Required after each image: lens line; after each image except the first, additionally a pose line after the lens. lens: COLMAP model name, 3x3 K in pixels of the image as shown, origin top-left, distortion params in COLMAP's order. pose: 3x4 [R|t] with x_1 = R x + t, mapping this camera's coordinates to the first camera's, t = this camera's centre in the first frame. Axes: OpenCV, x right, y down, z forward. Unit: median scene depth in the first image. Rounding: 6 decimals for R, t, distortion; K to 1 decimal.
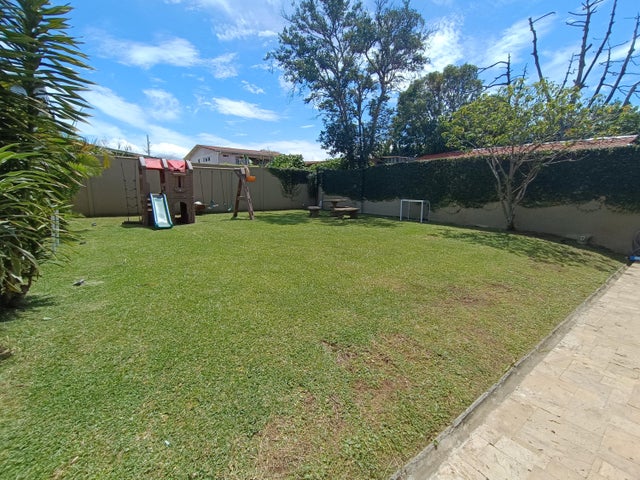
lens RADIAL K [[295.0, 0, 315.7], [0, 295.0, 240.6], [0, 0, 1]] dist [-0.006745, 0.004138]
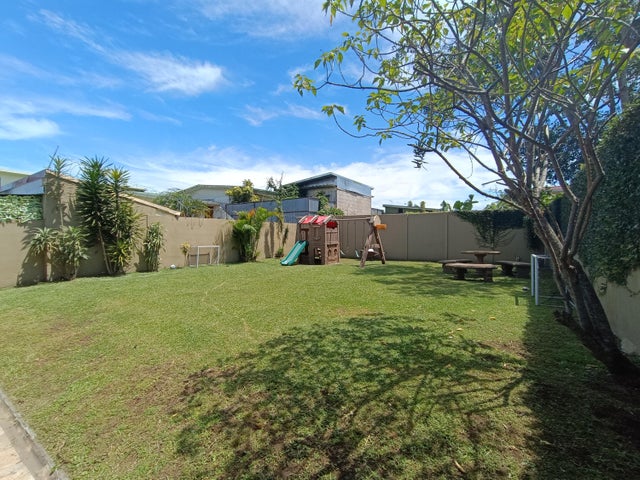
lens RADIAL K [[295.0, 0, 322.1], [0, 295.0, 238.7], [0, 0, 1]] dist [-0.006745, 0.004138]
pose [[0.297585, -0.007141, -0.954668, 0.511865], [-0.159600, 0.985528, -0.057122, -0.062161], [0.941260, 0.169363, 0.292139, 0.401402]]
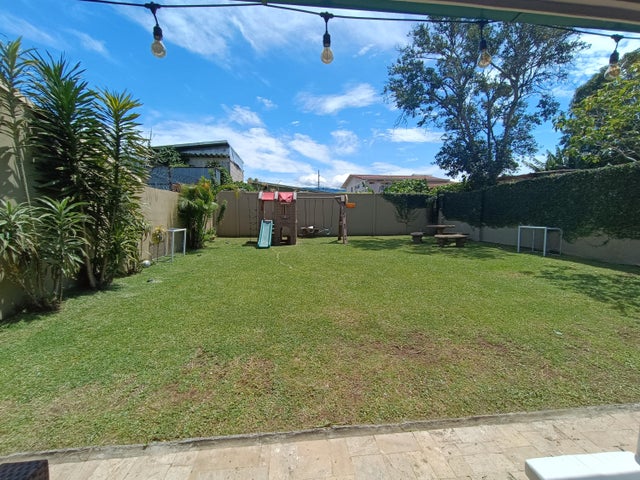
lens RADIAL K [[295.0, 0, 321.7], [0, 295.0, 240.0], [0, 0, 1]] dist [-0.006745, 0.004138]
pose [[0.850545, 0.030881, -0.524995, 0.199310], [-0.073658, 0.995430, -0.060780, -0.010325], [0.520718, 0.090366, 0.848933, 0.040224]]
